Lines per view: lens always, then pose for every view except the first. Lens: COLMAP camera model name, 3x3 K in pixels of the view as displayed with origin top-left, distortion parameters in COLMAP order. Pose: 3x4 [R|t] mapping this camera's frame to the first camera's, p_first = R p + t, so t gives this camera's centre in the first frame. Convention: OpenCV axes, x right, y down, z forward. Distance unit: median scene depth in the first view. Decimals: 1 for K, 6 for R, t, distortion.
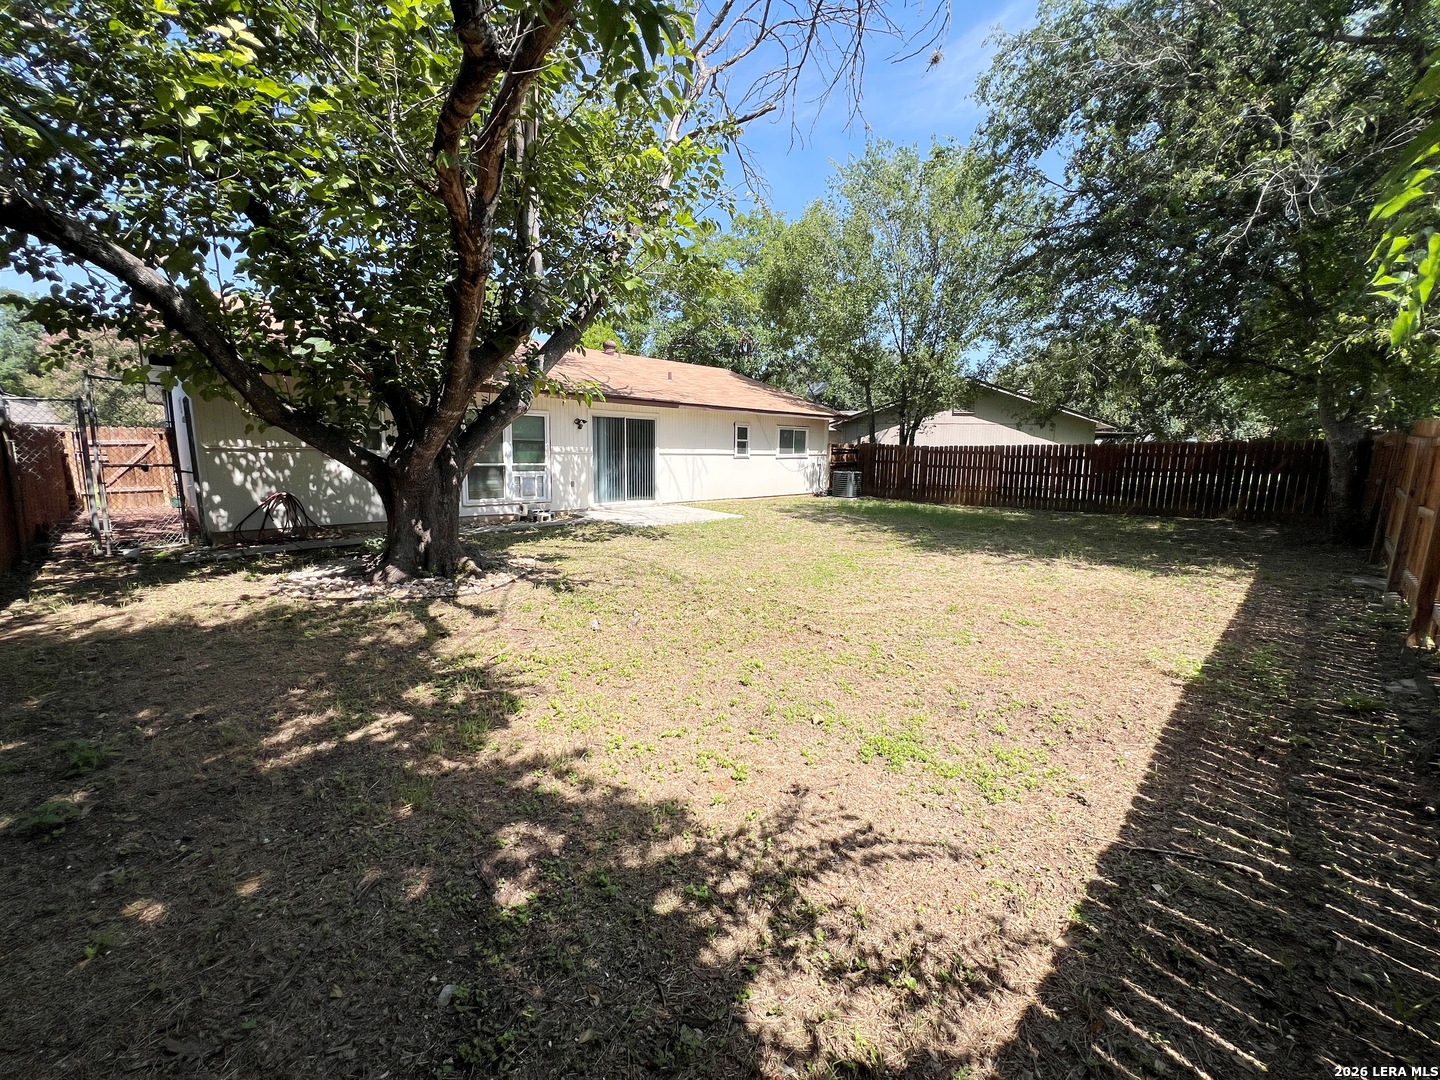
lens RADIAL K [[577.2, 0, 718.6], [0, 577.2, 538.7], [0, 0, 1]] dist [-0.000364, 0.000014]
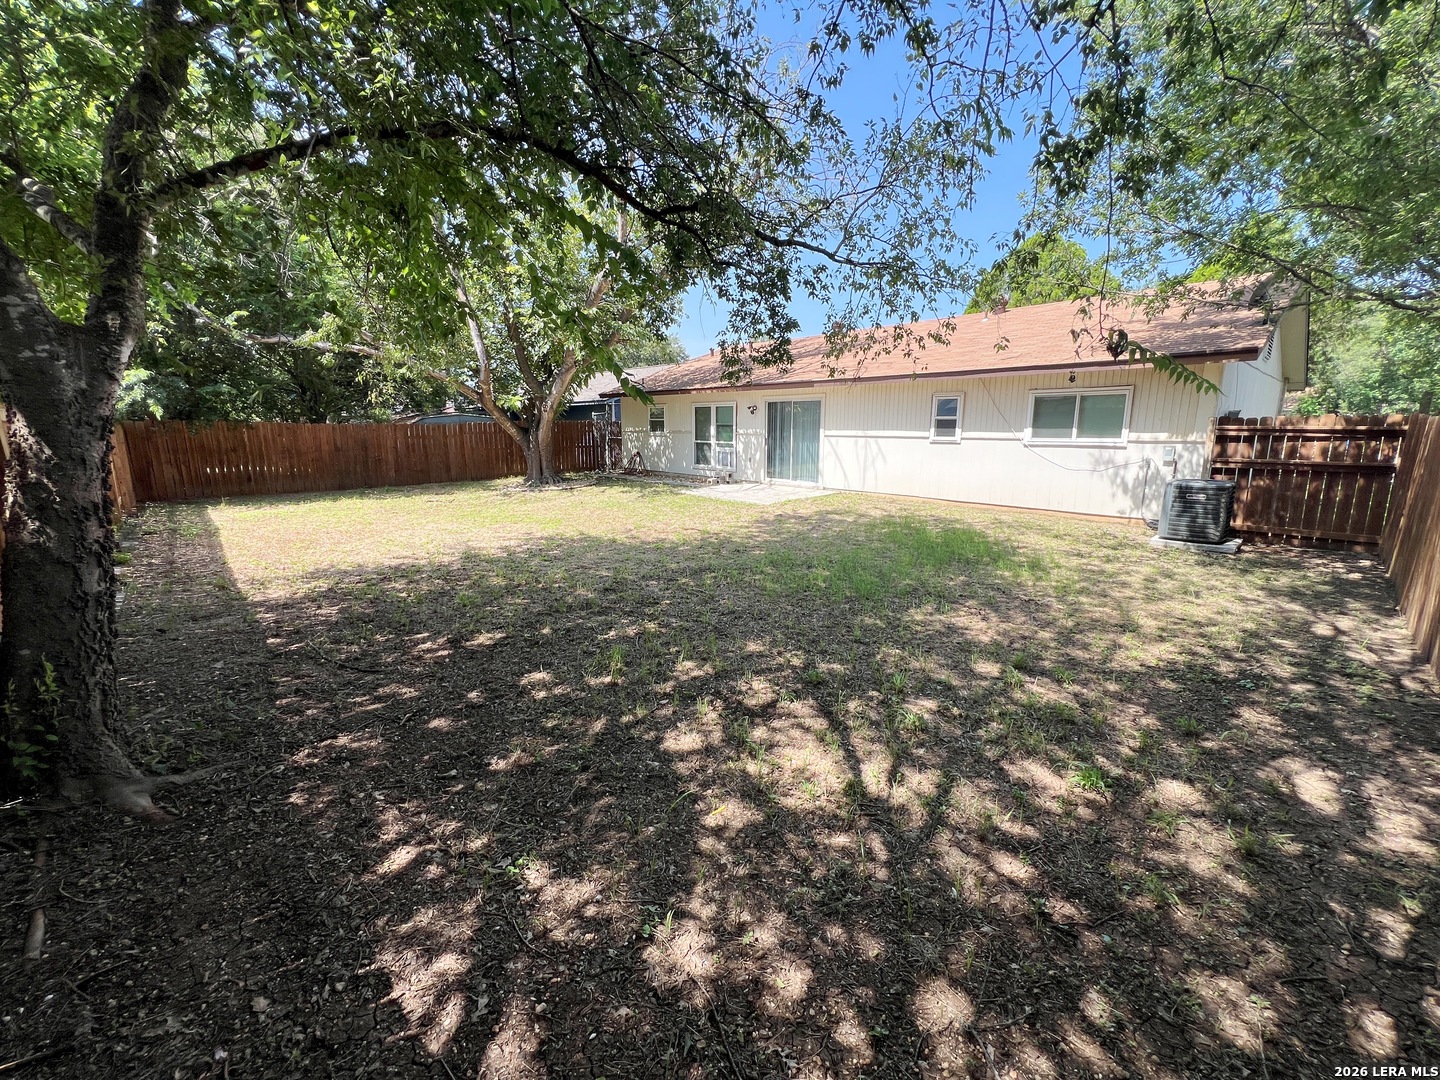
lens RADIAL K [[577.2, 0, 720.7], [0, 577.2, 540.0], [0, 0, 1]] dist [-0.000364, 0.000014]
pose [[-0.070217, 0.169167, -0.983083, 0.821928], [-0.166473, 0.969708, 0.178755, -0.116966], [0.983543, 0.176208, -0.039928, 0.861080]]
